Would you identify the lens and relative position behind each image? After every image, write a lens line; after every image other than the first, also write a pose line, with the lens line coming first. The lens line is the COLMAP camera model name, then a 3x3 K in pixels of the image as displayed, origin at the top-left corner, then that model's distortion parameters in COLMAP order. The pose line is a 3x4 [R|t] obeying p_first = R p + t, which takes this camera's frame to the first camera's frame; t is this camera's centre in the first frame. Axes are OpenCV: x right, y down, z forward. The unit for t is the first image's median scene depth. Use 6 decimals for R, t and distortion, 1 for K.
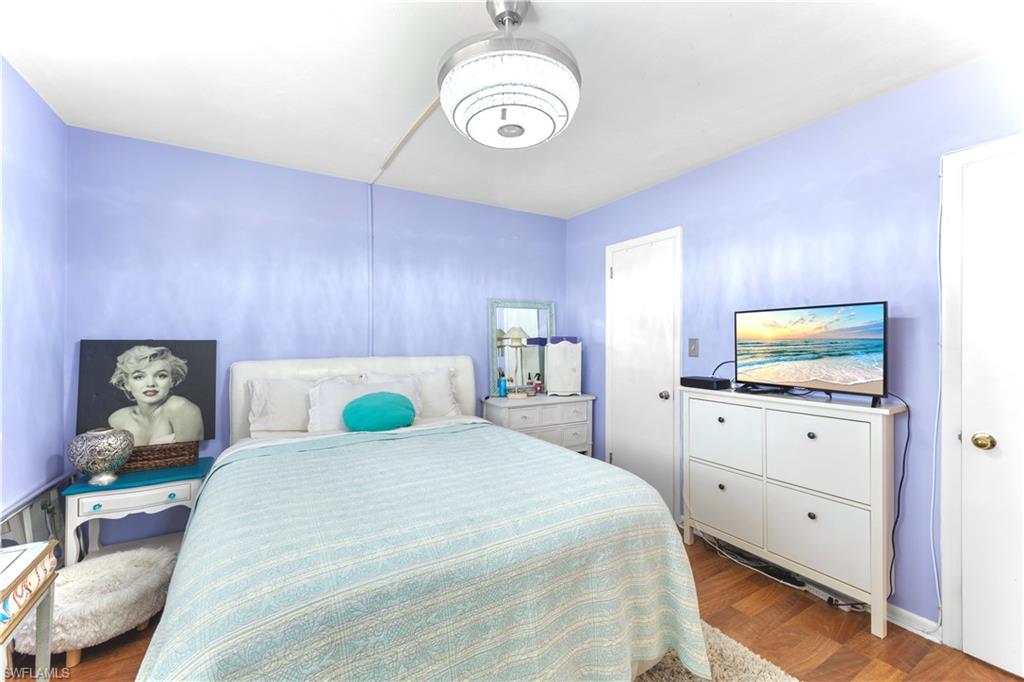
lens RADIAL K [[416.9, 0, 512.0], [0, 416.9, 341.0], [0, 0, 1]] dist [0.001052, 0.000011]
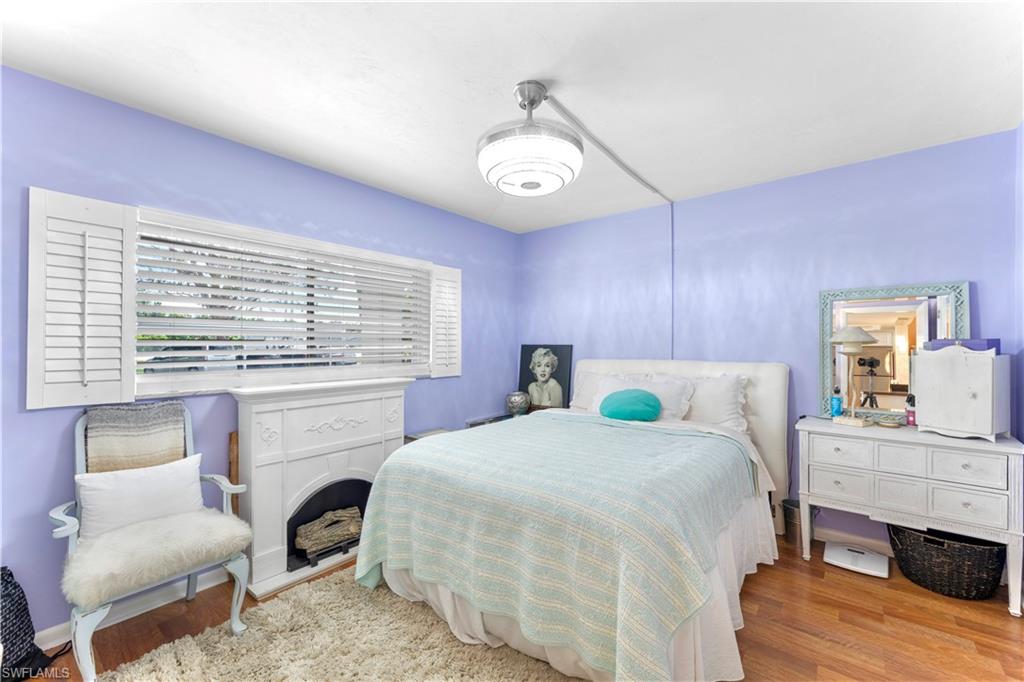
lens RADIAL K [[416.9, 0, 512.0], [0, 416.9, 341.0], [0, 0, 1]] dist [0.001052, 0.000011]
pose [[0.341697, -0.011081, -0.939745, 0.698786], [-0.004258, 0.999902, -0.013339, 0.006066], [0.939800, 0.008559, 0.341617, 0.286708]]
